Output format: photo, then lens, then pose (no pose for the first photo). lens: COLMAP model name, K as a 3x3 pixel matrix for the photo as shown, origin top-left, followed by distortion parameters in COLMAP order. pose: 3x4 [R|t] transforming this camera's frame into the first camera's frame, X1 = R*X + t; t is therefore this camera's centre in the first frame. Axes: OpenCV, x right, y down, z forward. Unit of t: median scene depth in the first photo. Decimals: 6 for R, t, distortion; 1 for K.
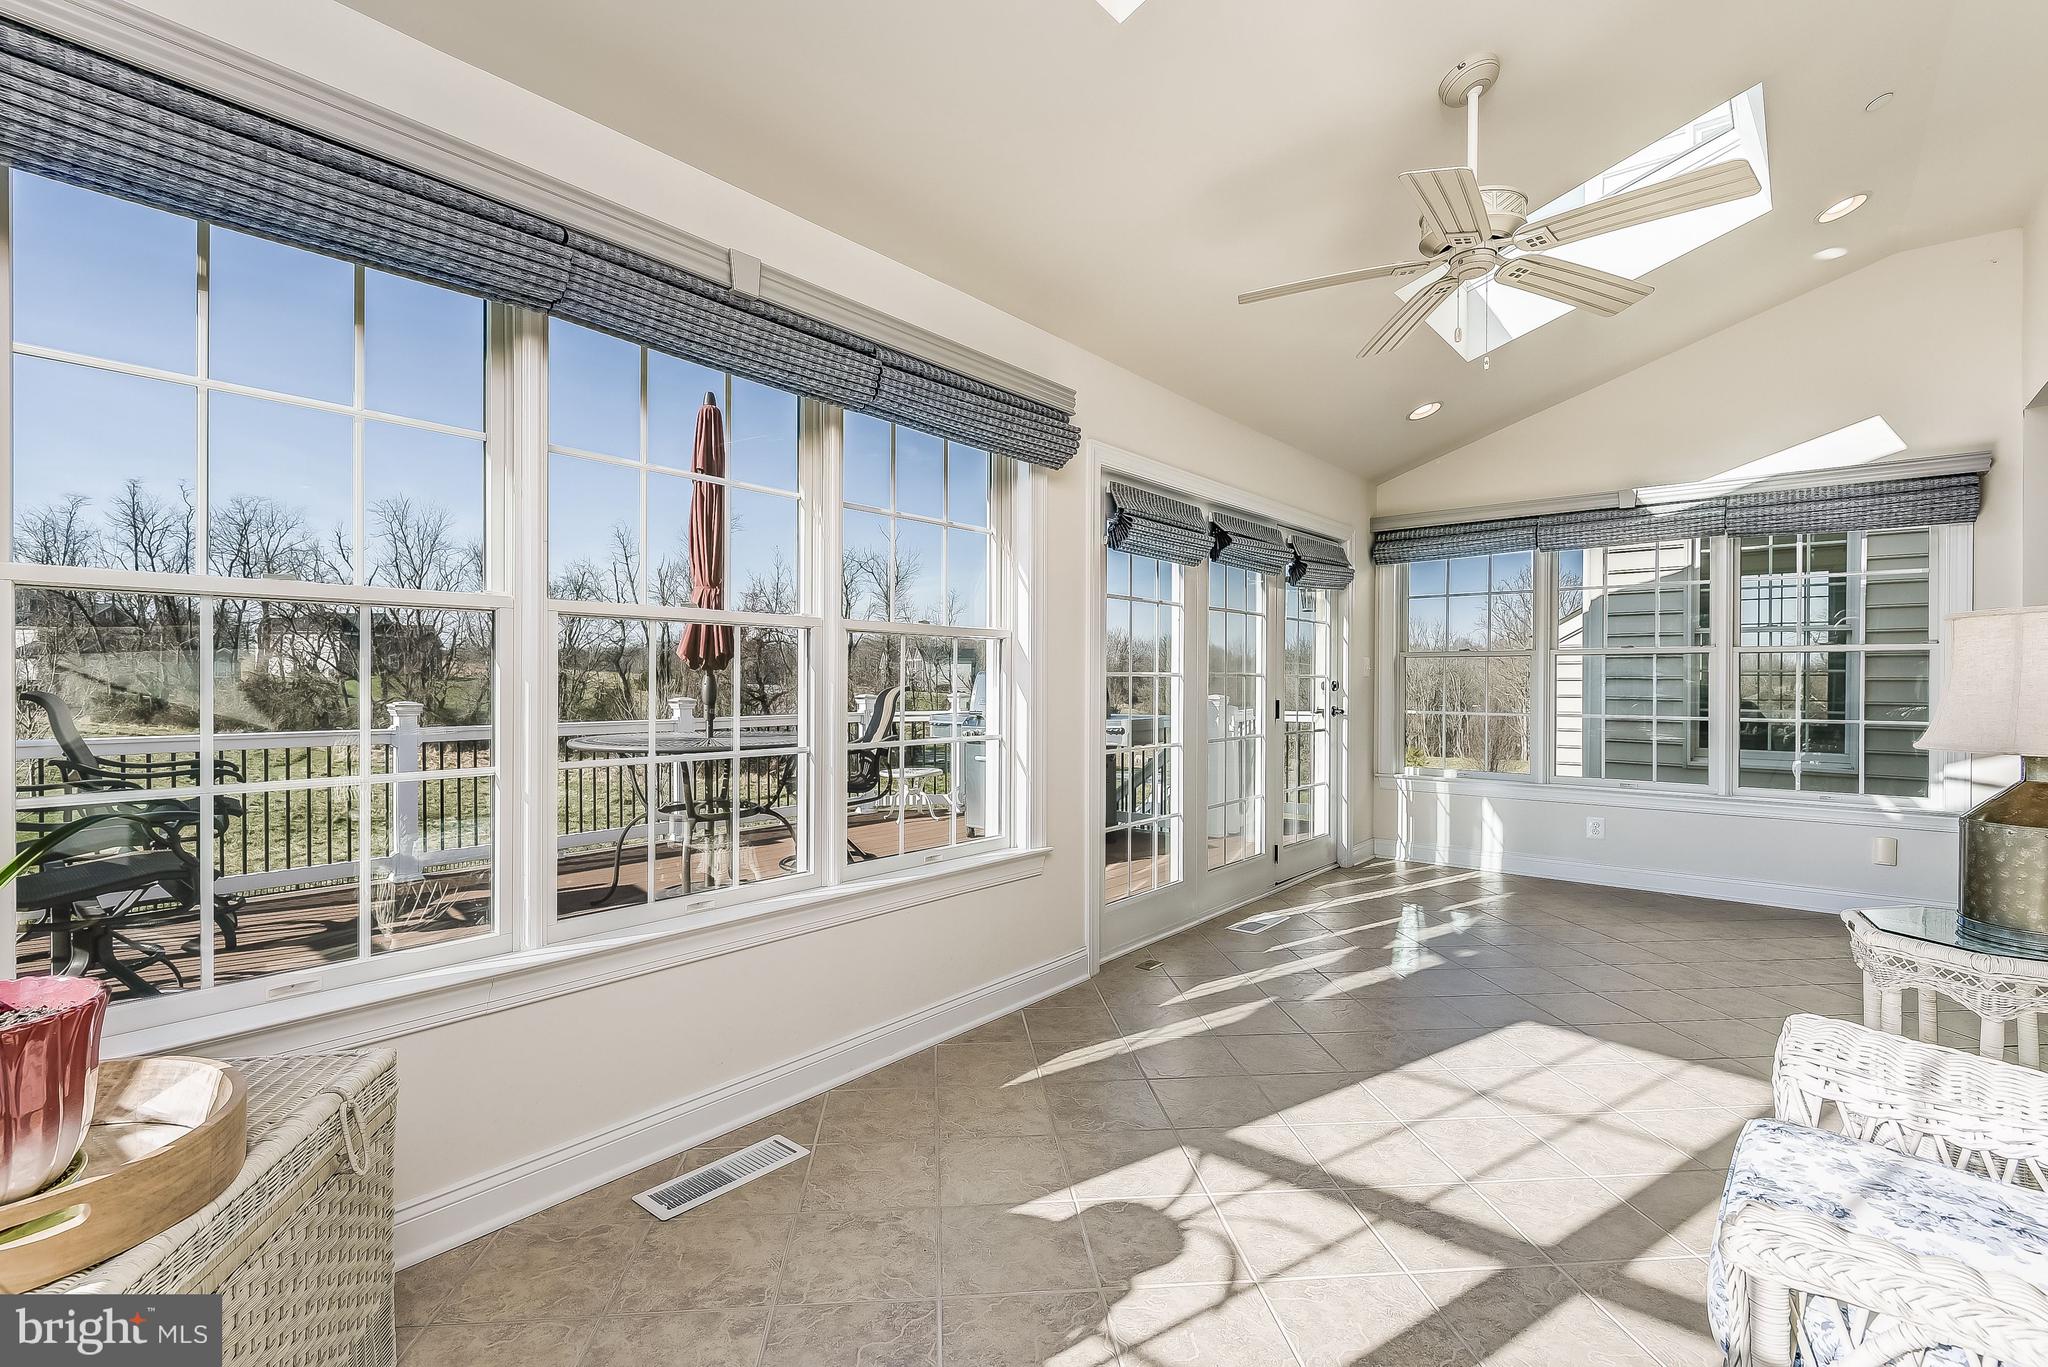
lens RADIAL K [[947.0, 0, 1021.6], [0, 947.0, 680.1], [0, 0, 1]] dist [0.018879, -0.008307]
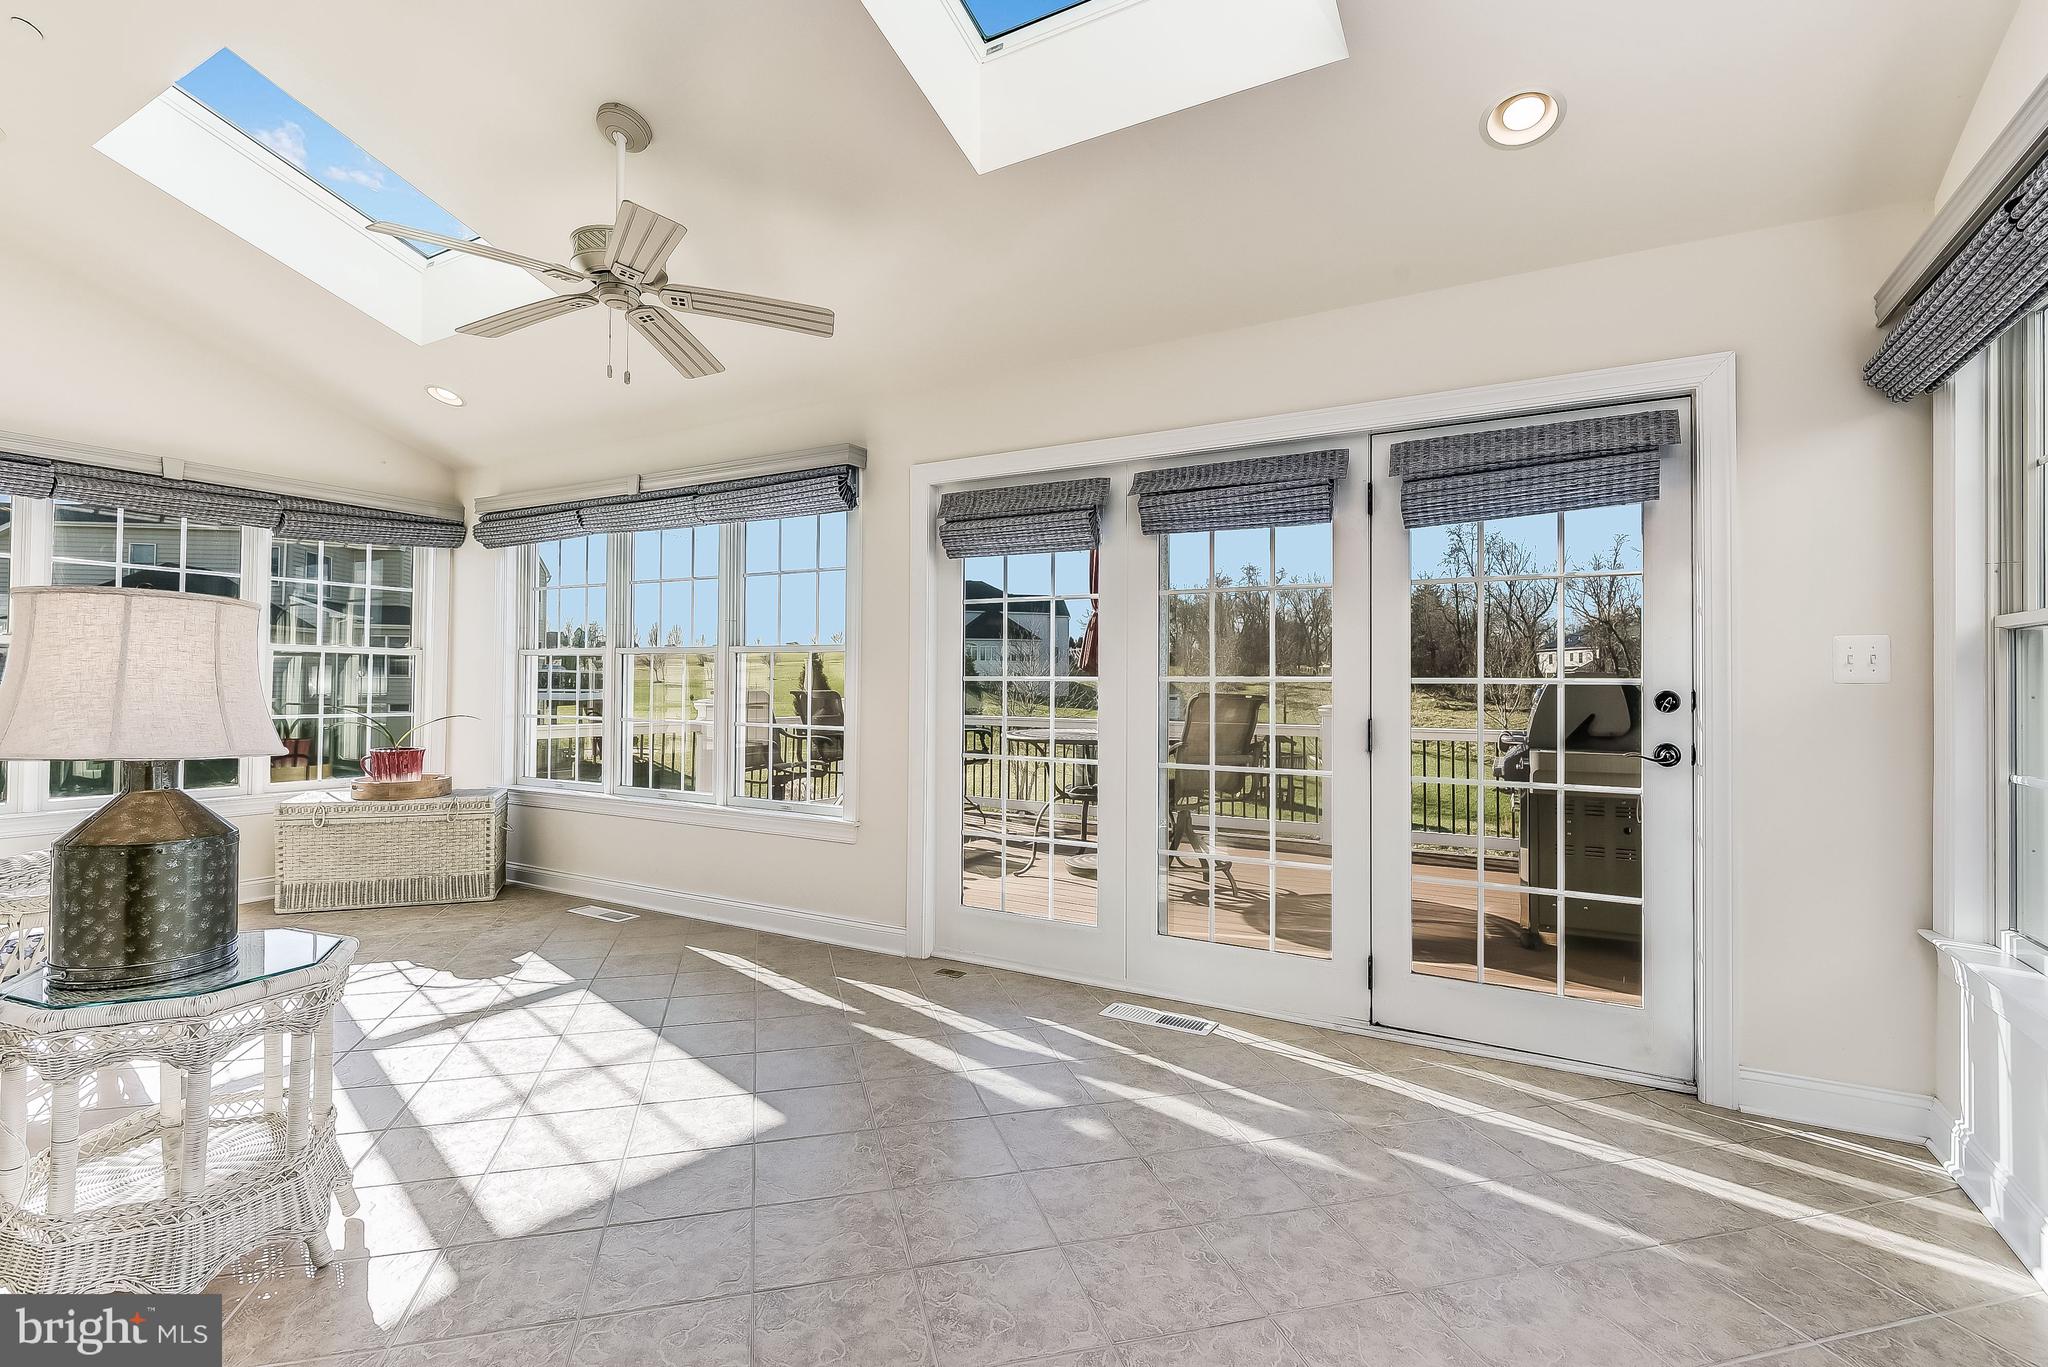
lens RADIAL K [[936.0, 0, 1022.5], [0, 936.0, 675.1], [0, 0, 1]] dist [0.029153, -0.022290]
pose [[0.185062, -0.008293, -0.982692, 1.533750], [-0.016392, 0.999799, -0.011524, -0.009844], [0.982590, 0.018241, 0.184889, 1.188566]]
